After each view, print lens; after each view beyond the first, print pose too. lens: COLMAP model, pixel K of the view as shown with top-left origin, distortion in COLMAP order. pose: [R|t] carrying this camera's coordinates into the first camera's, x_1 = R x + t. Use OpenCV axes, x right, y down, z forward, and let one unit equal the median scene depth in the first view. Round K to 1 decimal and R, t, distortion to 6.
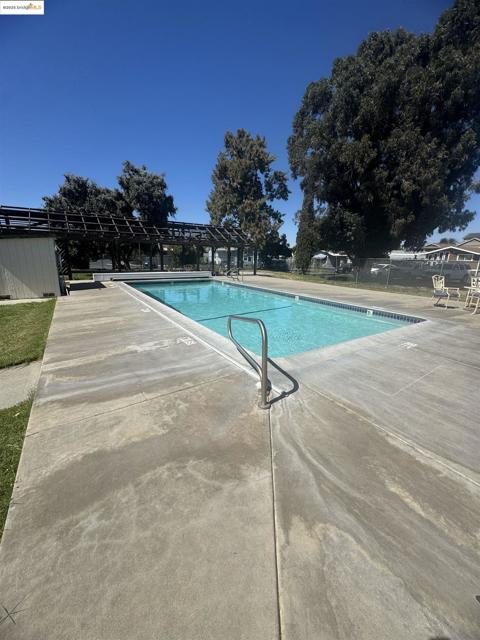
lens RADIAL K [[256.9, 0, 236.8], [0, 256.9, 320.1], [0, 0, 1]] dist [-0.000312, 0.000097]
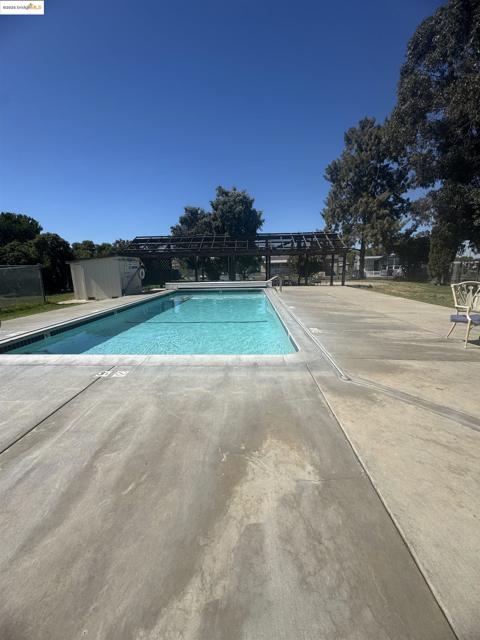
lens RADIAL K [[256.9, 0, 239.3], [0, 256.9, 319.2], [0, 0, 1]] dist [-0.000312, 0.000097]
pose [[0.813123, 0.080040, -0.576563, 0.313018], [-0.107196, 0.994151, -0.013167, -0.019743], [0.572137, 0.072511, 0.816947, 0.136573]]
